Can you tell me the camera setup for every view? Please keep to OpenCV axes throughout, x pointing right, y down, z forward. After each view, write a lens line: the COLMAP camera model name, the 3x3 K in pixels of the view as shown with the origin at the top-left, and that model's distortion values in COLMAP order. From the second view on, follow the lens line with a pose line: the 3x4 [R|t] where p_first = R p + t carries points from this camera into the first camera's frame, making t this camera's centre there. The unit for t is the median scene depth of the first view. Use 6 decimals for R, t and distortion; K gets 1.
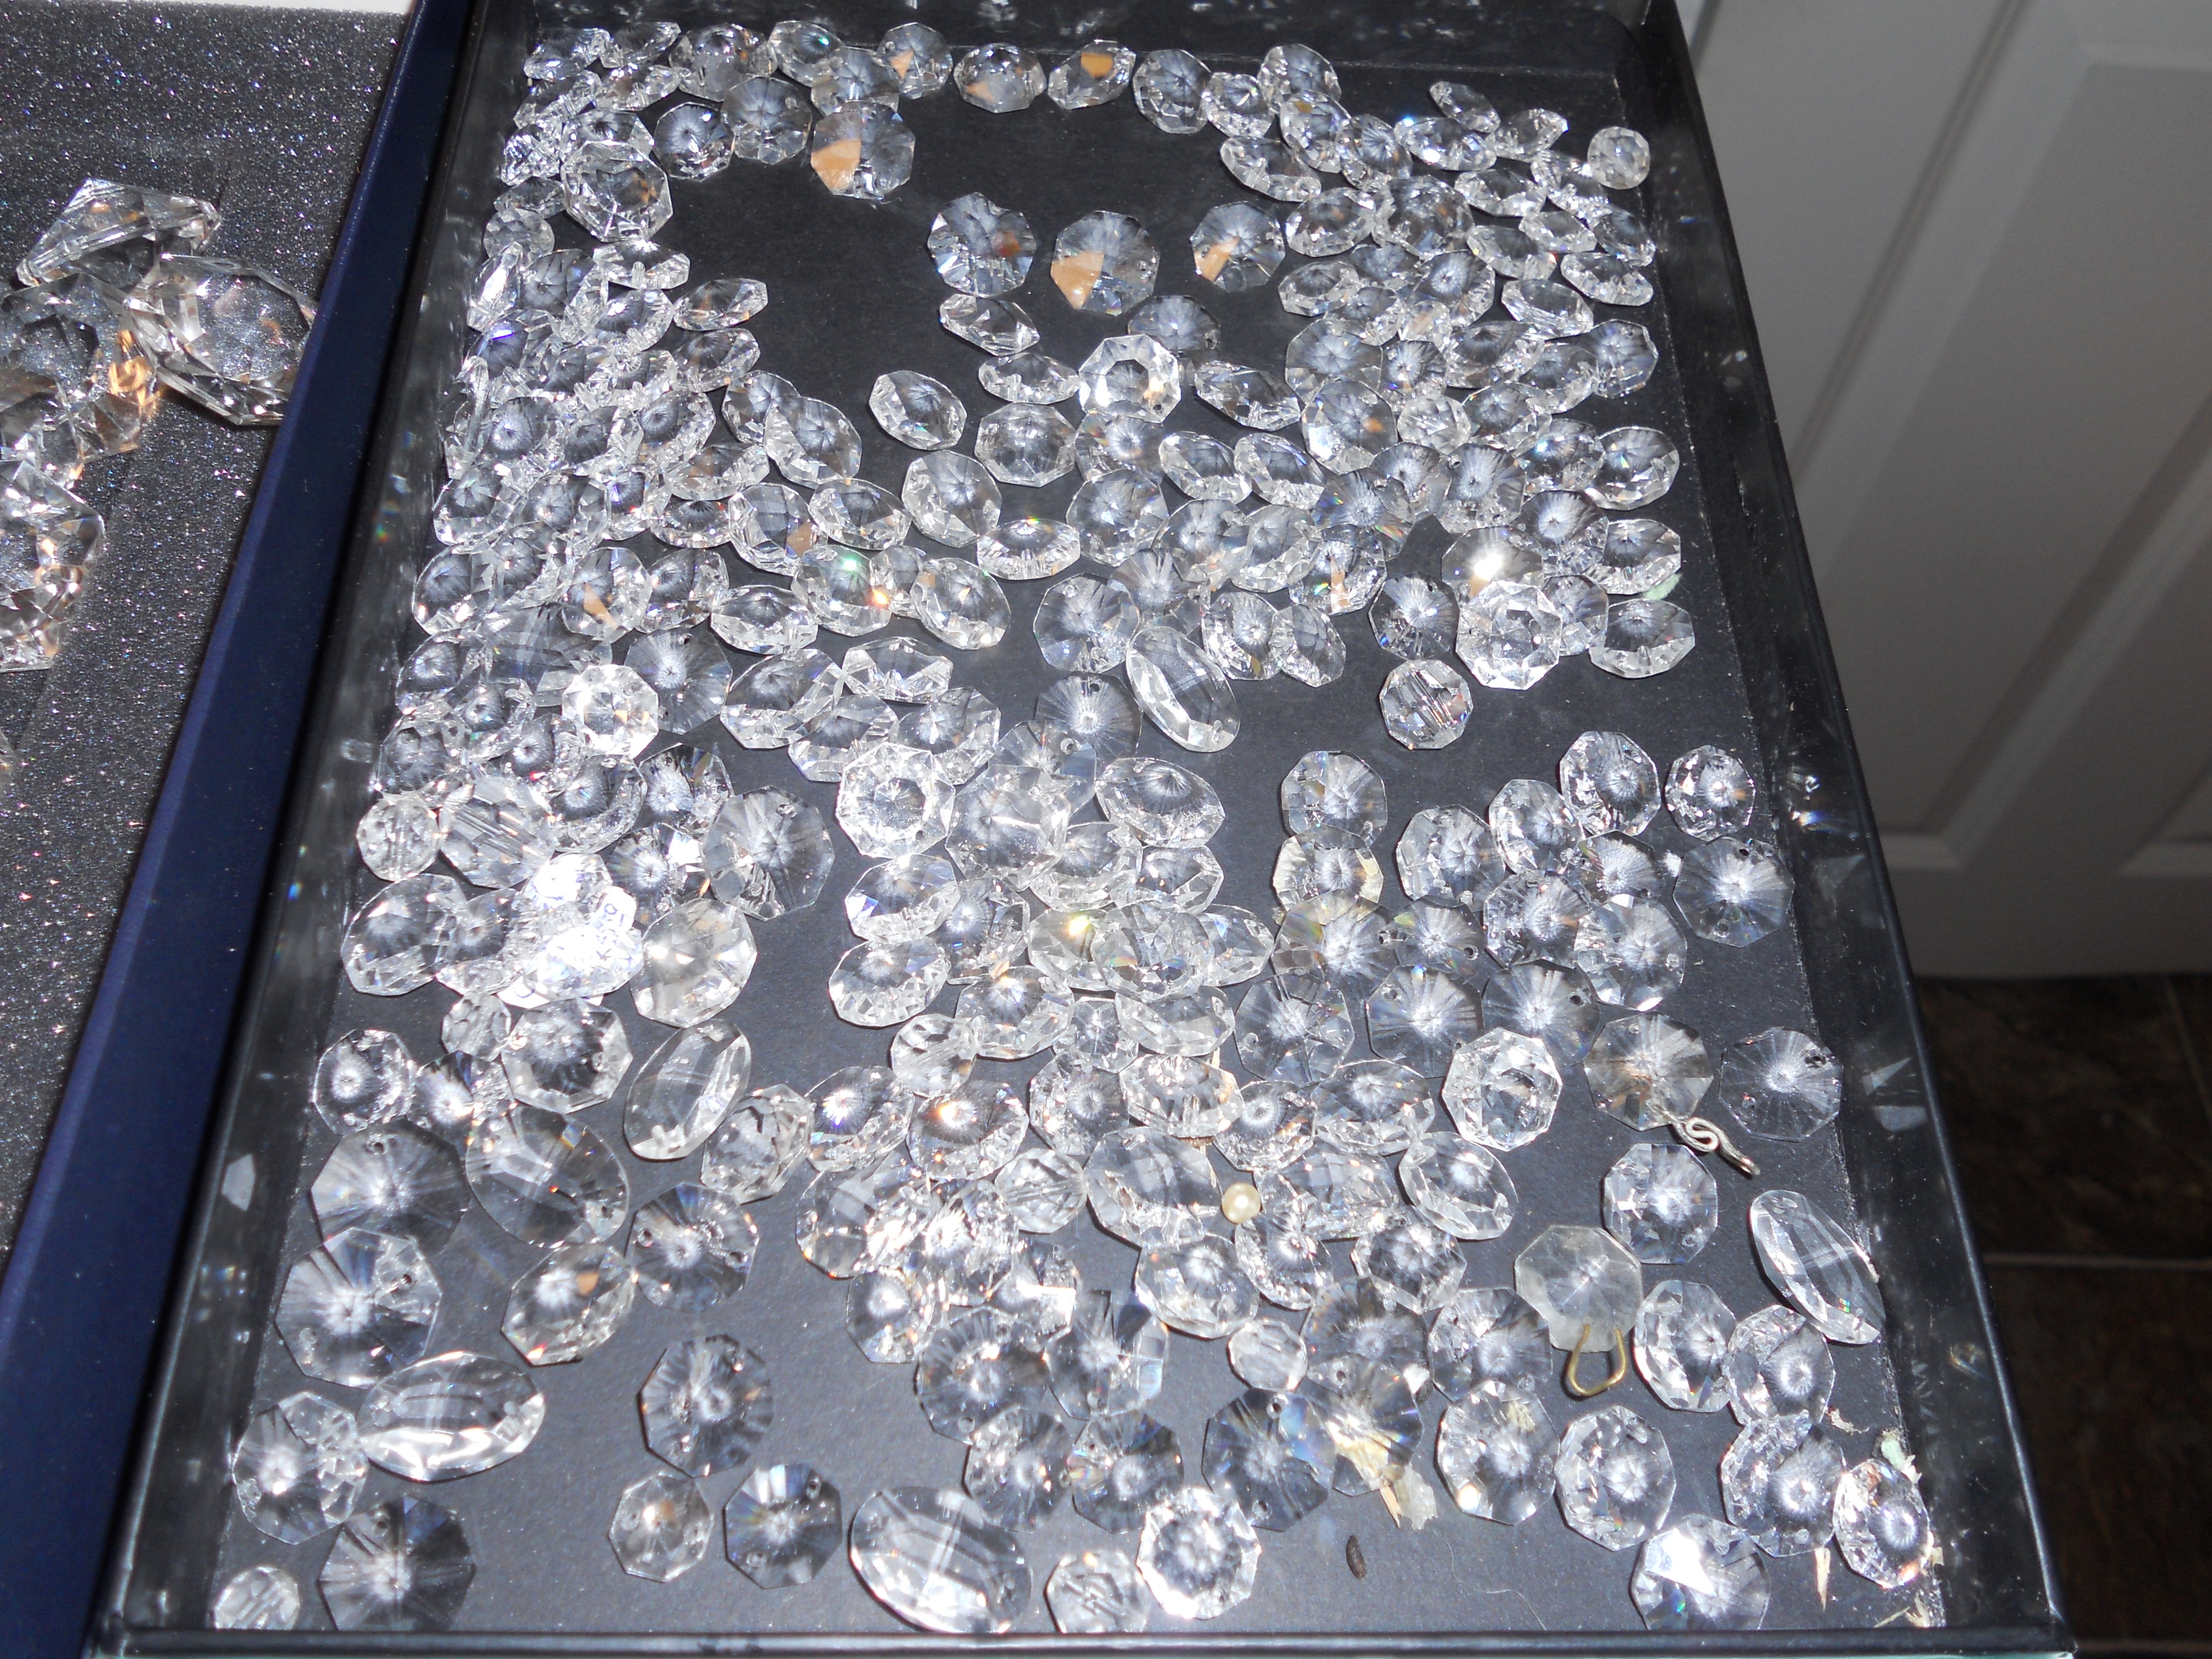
lens RADIAL K [[2040.3, 0, 1106.0], [0, 2040.3, 829.5], [0, 0, 1]] dist [-0.091052, 0.006782]
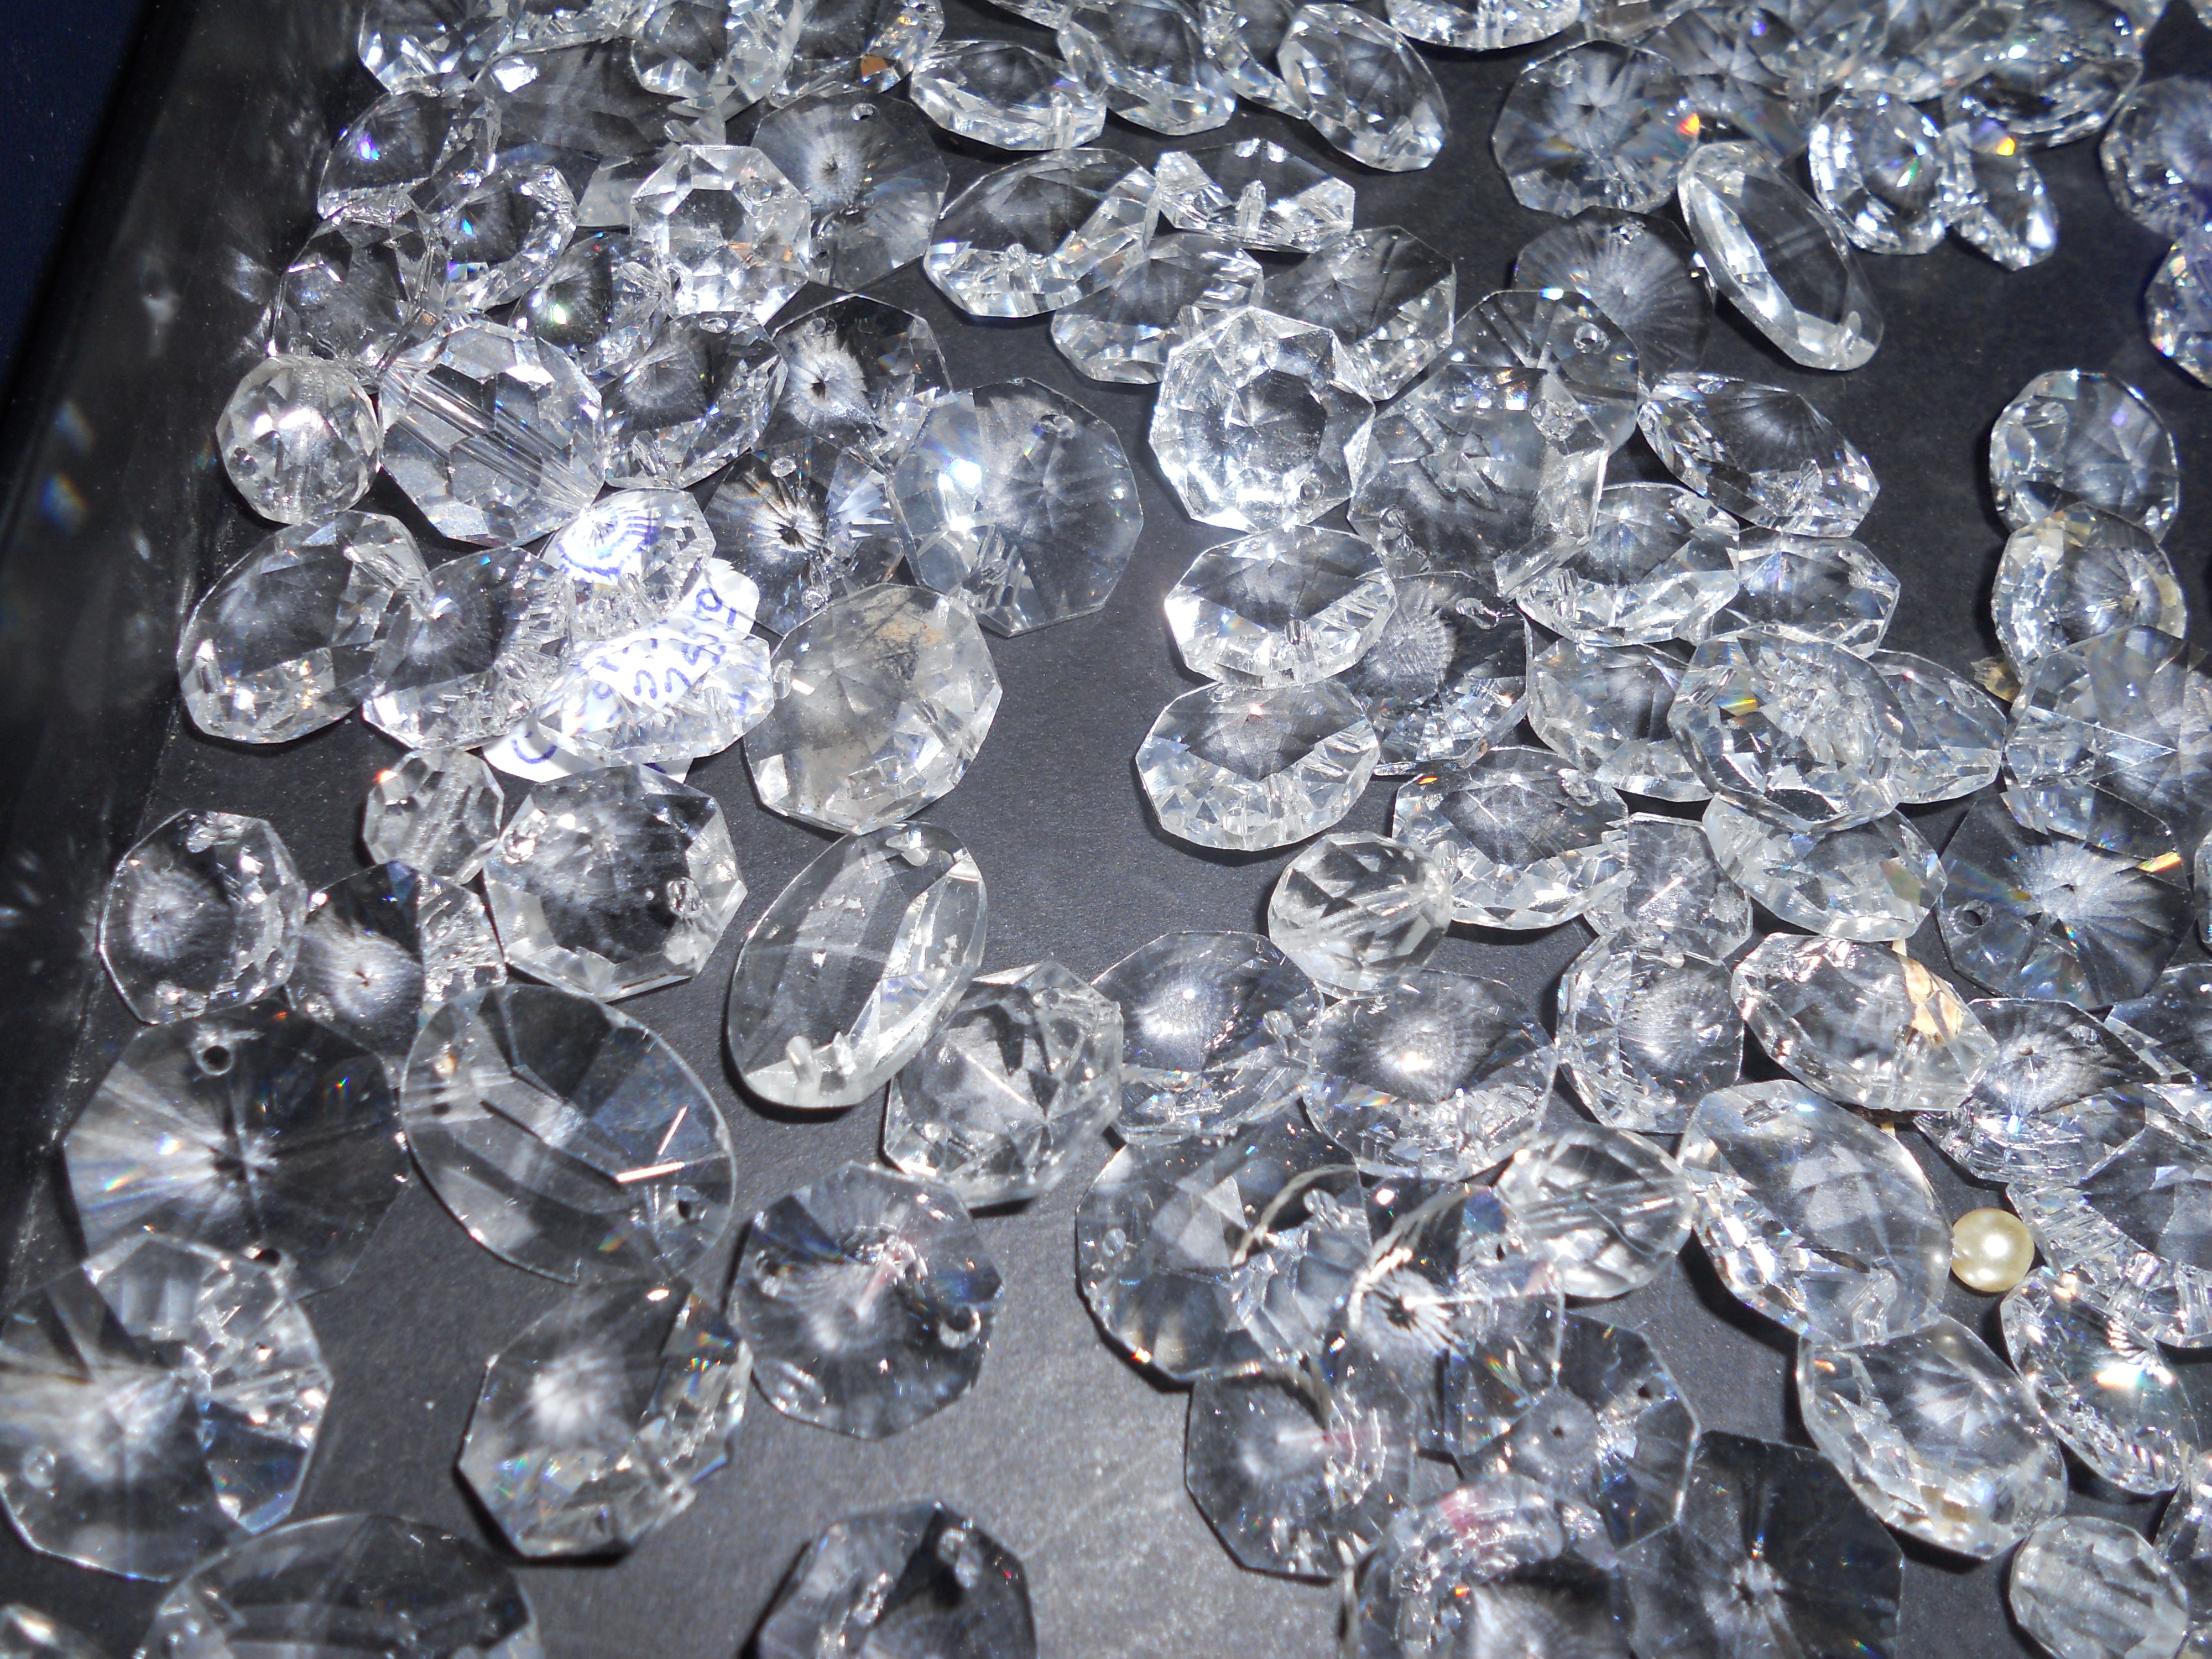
lens RADIAL K [[2040.3, 0, 1106.0], [0, 2040.3, 829.5], [0, 0, 1]] dist [-0.091052, 0.006782]
pose [[0.998516, 0.049265, -0.023210, -0.131406], [-0.047087, 0.995136, 0.086529, 0.048907], [0.027360, -0.085308, 0.995979, 0.495389]]
